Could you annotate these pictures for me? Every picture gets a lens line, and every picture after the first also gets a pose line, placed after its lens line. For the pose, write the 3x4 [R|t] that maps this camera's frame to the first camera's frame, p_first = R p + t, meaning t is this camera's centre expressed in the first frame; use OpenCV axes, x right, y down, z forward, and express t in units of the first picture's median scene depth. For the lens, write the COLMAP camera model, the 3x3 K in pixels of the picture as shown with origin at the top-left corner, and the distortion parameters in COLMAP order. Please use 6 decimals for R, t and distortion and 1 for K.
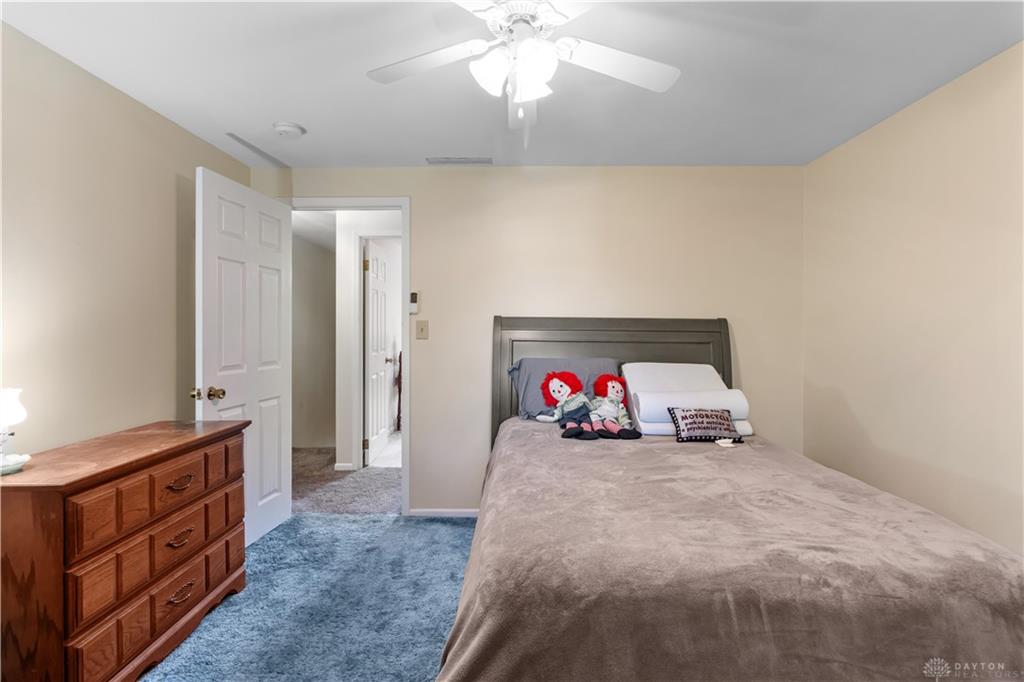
lens RADIAL K [[476.8, 0, 513.4], [0, 476.8, 330.0], [0, 0, 1]] dist [0.000858, 0.000560]
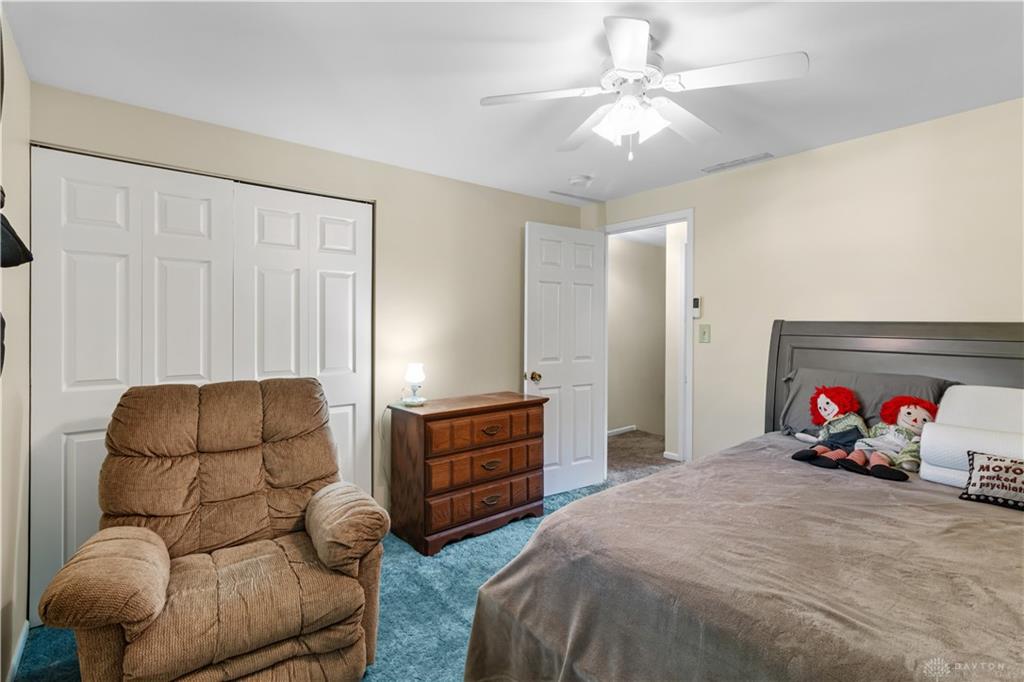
lens RADIAL K [[472.1, 0, 509.2], [0, 472.1, 324.4], [0, 0, 1]] dist [0.000341, 0.000496]
pose [[0.652221, 0.002338, -0.758026, 0.424061], [-0.005371, 0.999984, -0.001537, -0.022682], [0.758010, 0.005074, 0.652223, 0.013759]]
